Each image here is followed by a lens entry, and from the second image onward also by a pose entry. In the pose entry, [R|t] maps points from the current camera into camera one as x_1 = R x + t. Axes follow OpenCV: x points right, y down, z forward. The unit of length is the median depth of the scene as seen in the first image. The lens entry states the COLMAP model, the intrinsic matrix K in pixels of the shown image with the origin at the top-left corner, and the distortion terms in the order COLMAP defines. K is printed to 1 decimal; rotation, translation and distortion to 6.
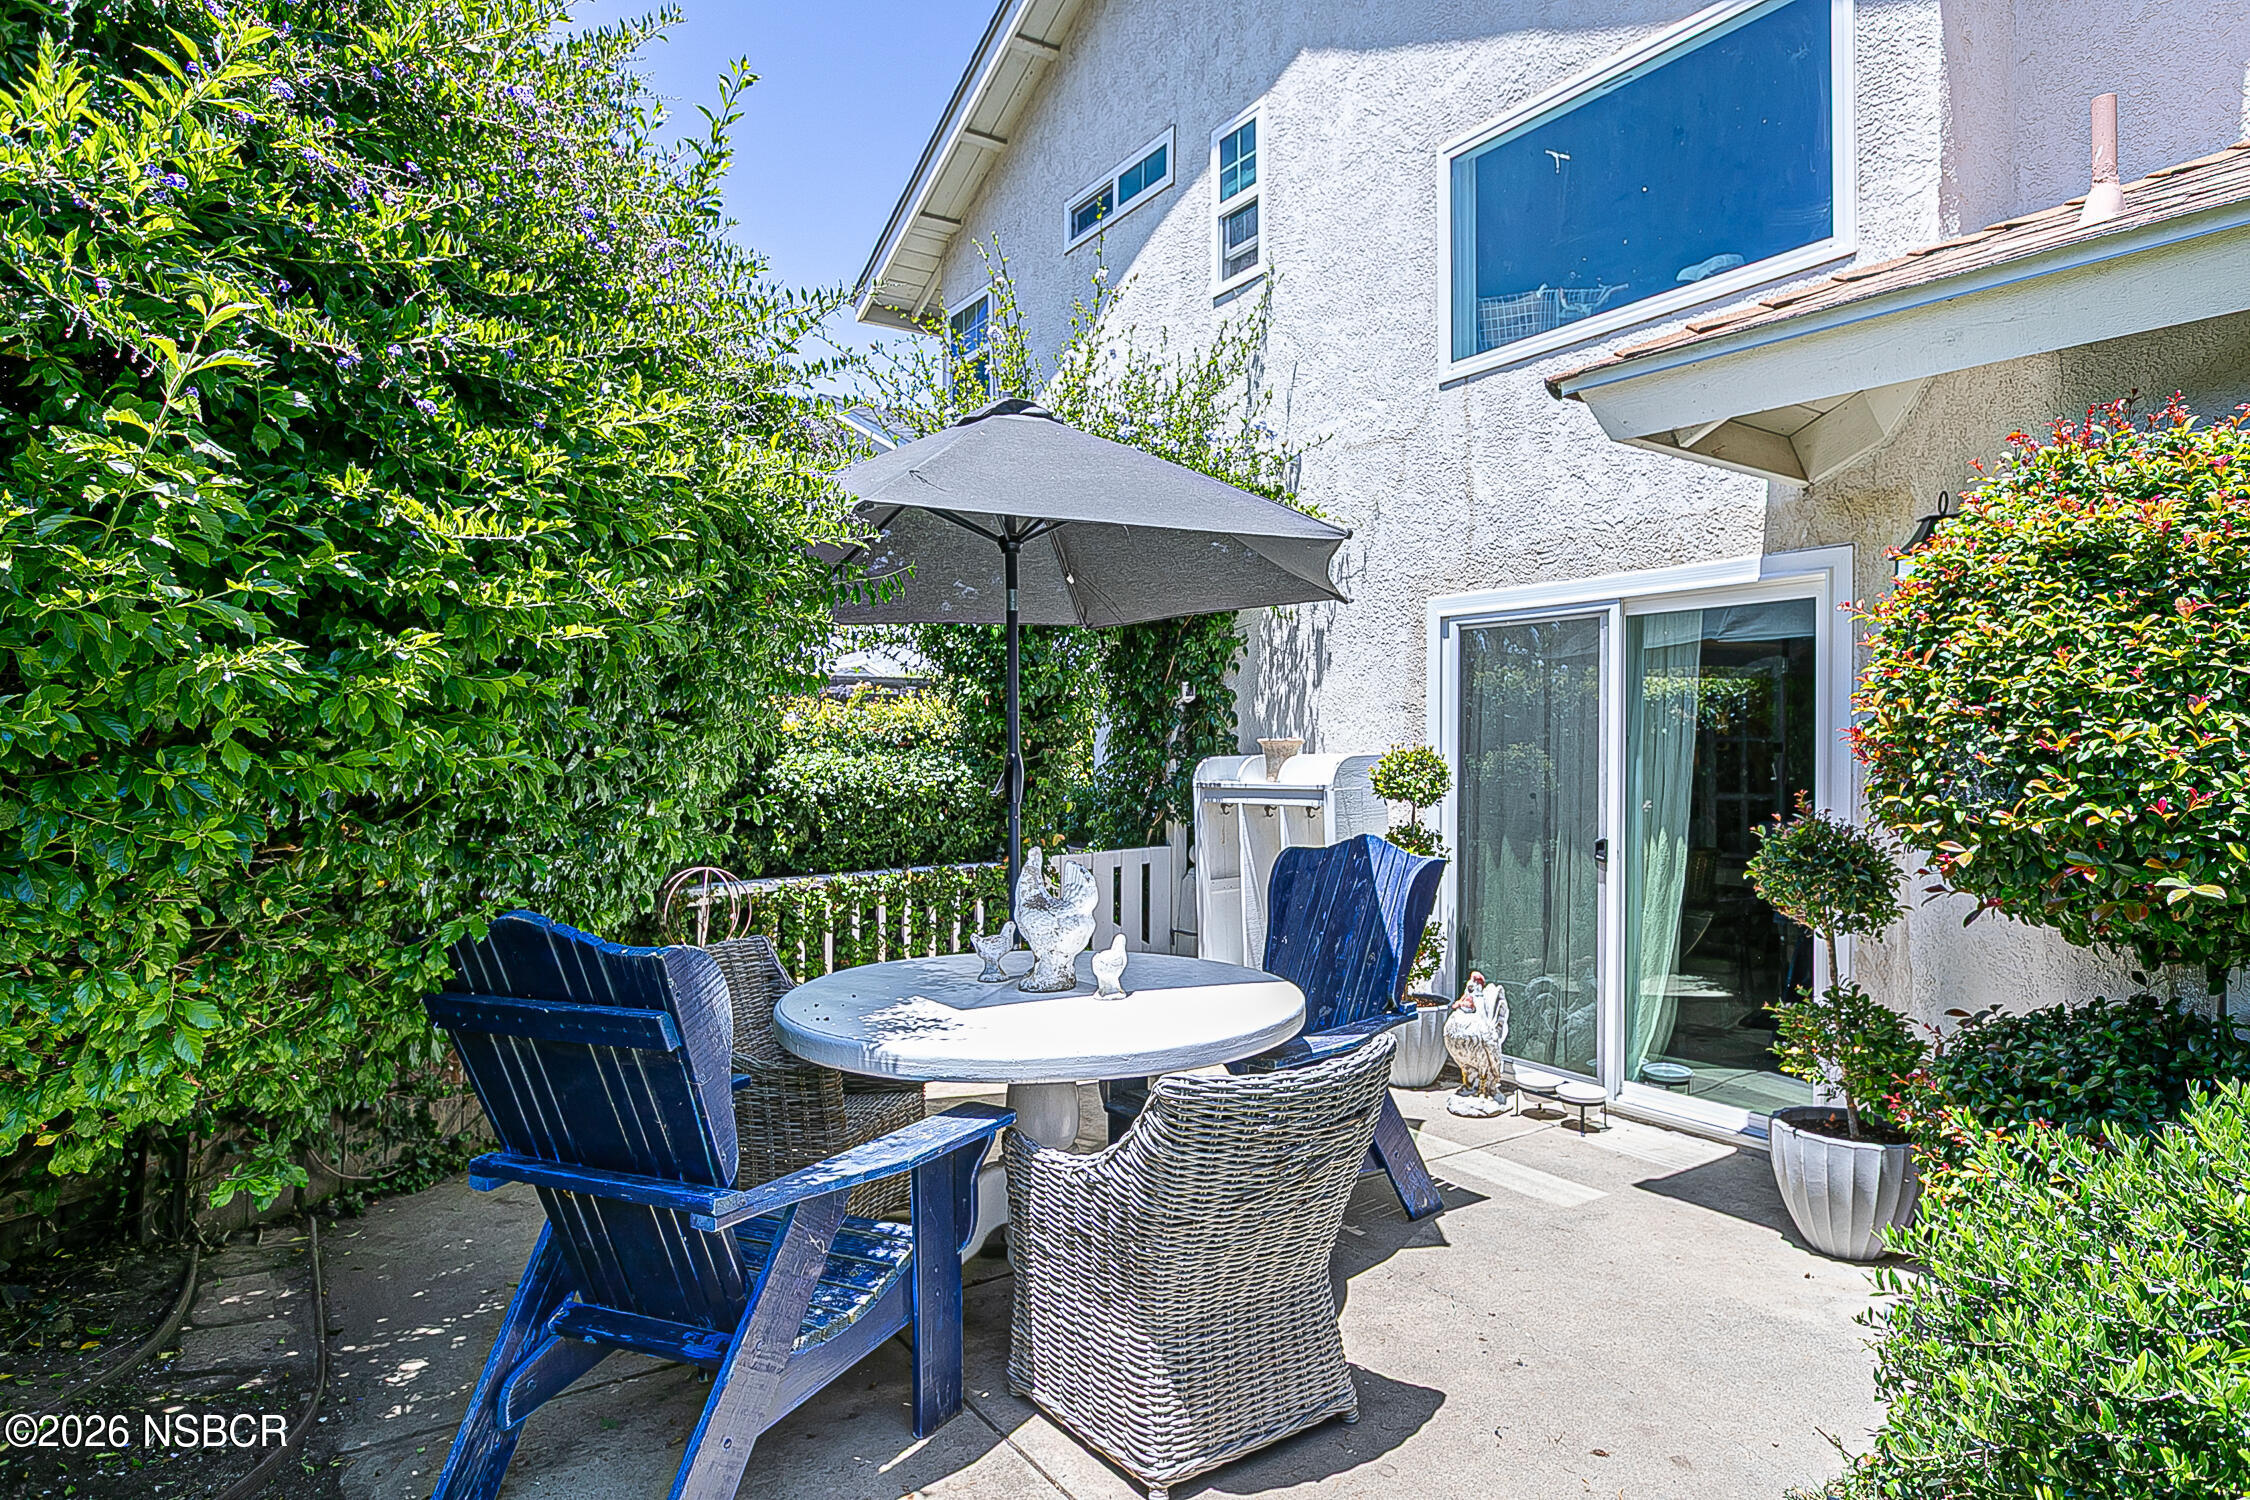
lens RADIAL K [[1267.4, 0, 1124.1], [0, 1267.4, 756.6], [0, 0, 1]] dist [-0.002915, -0.000355]
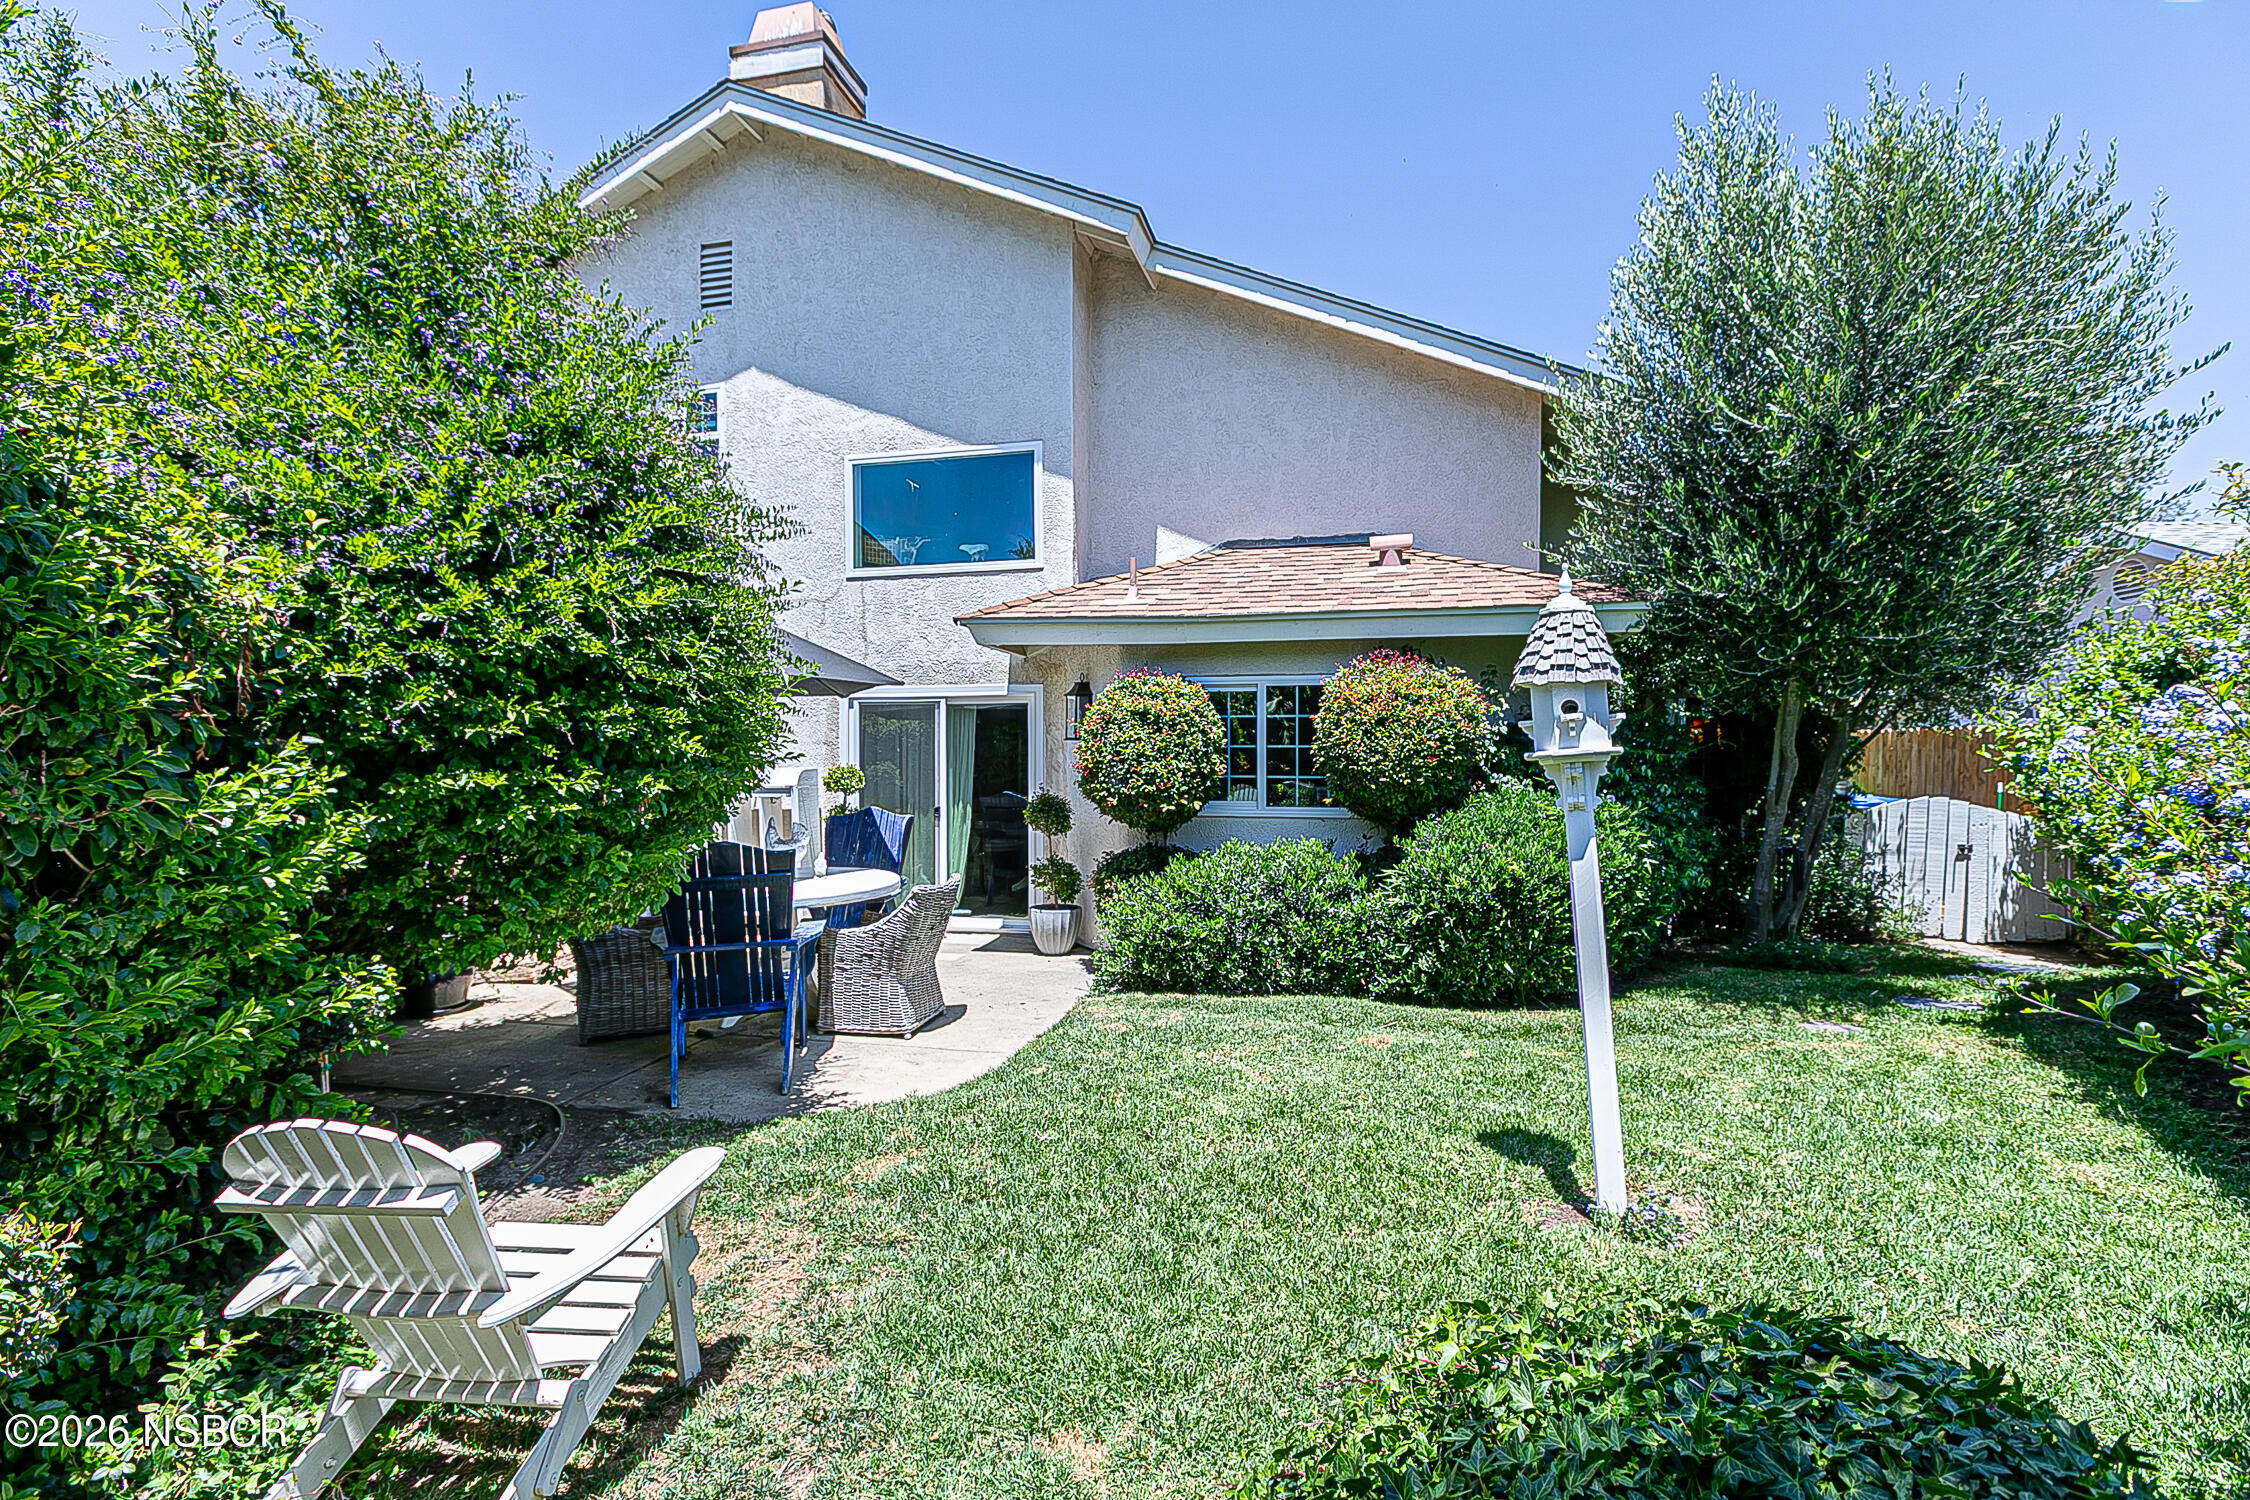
lens RADIAL K [[1043.3, 0, 1128.0], [0, 1043.3, 747.7], [0, 0, 1]] dist [-0.003961, -0.001620]
pose [[0.730482, -0.002247, 0.682928, -0.634218], [0.006820, 0.999969, -0.004005, -0.028433], [-0.682898, 0.007583, 0.730475, -0.554707]]
